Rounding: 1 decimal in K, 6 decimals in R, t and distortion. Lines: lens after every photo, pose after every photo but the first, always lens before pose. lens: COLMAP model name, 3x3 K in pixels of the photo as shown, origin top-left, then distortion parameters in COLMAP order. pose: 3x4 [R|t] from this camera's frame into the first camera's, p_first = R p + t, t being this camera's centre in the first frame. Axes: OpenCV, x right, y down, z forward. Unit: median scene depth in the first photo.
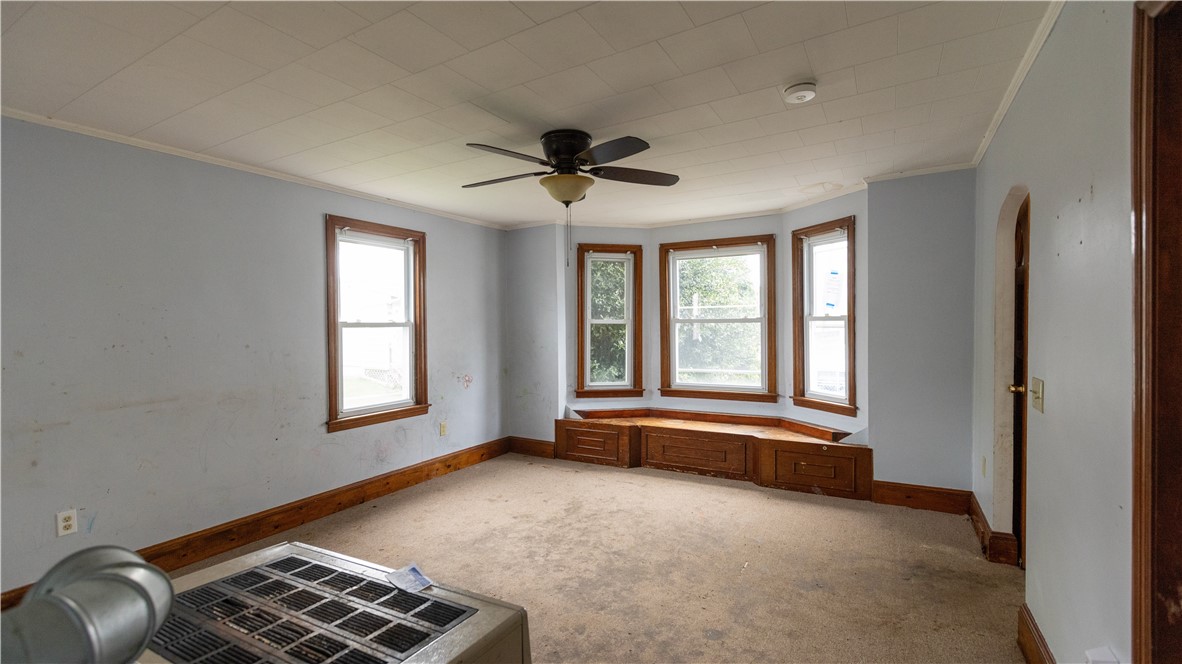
lens RADIAL K [[528.8, 0, 582.2], [0, 528.8, 335.4], [0, 0, 1]] dist [0.000671, 0.000482]
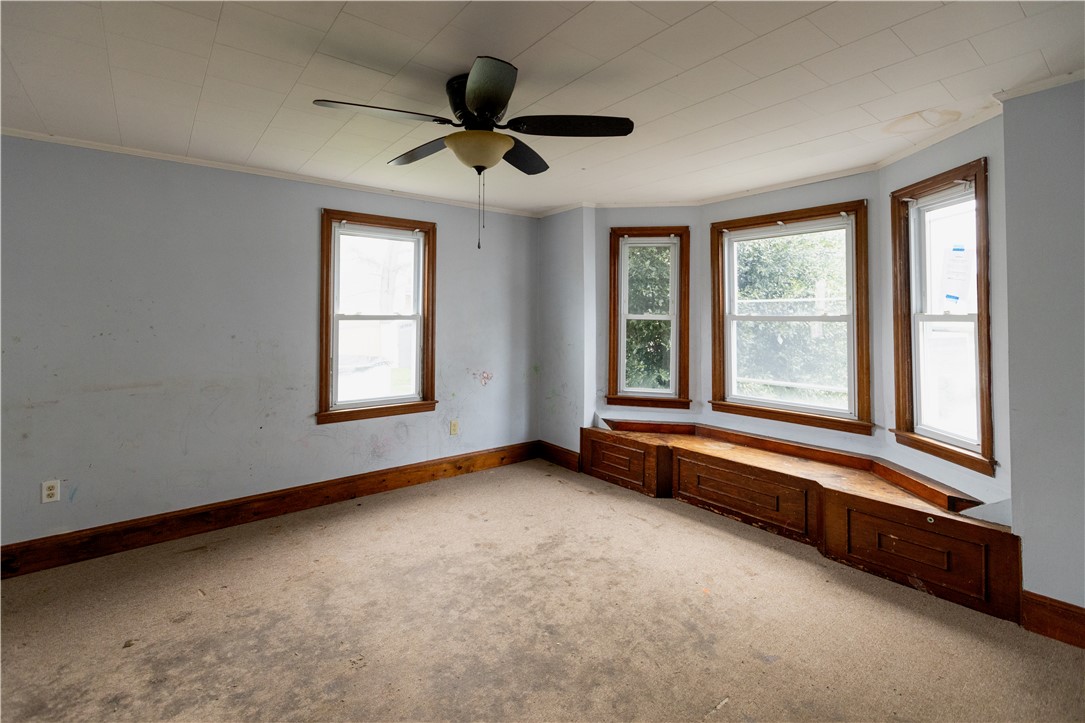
lens RADIAL K [[500.2, 0, 526.4], [0, 500.2, 308.1], [0, 0, 1]] dist [0.002336, -0.000850]
pose [[0.928568, 0.008148, -0.371073, 0.206485], [-0.022050, 0.999204, -0.033236, -0.011920], [0.370507, 0.039044, 0.928009, 0.221188]]
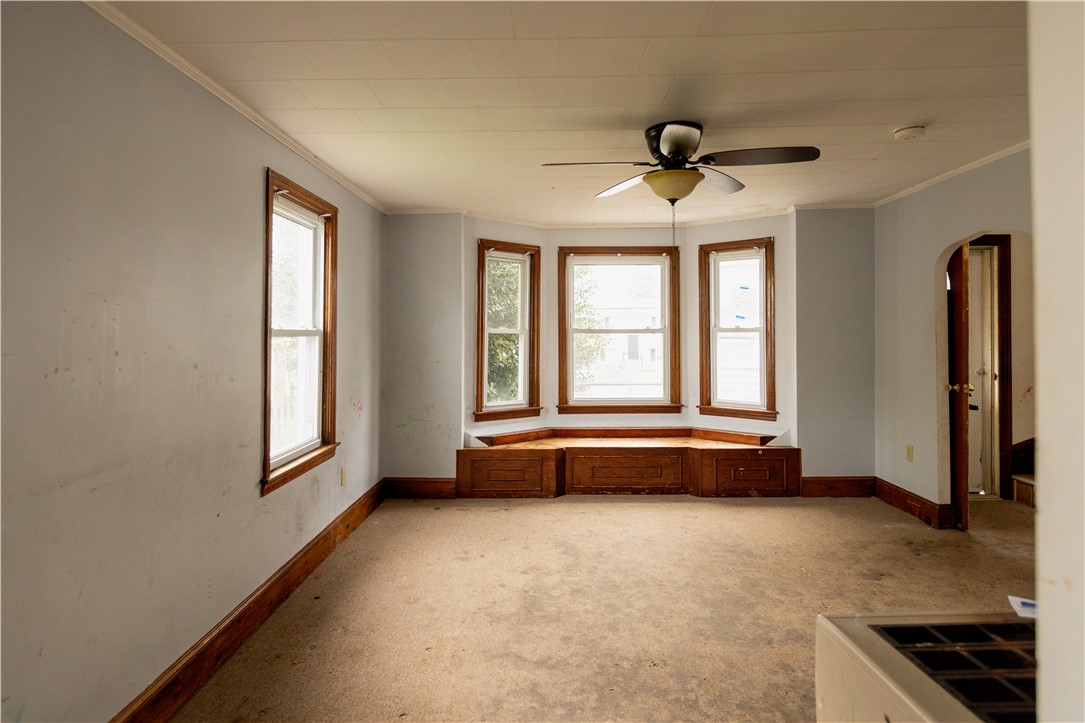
lens RADIAL K [[597.1, 0, 537.9], [0, 597.1, 319.6], [0, 0, 1]] dist [0.000359, -0.000832]
pose [[0.871291, 0.017920, 0.490439, -0.475495], [0.004573, 0.998993, -0.044627, -0.000997], [-0.490745, 0.041126, 0.870332, 0.151591]]
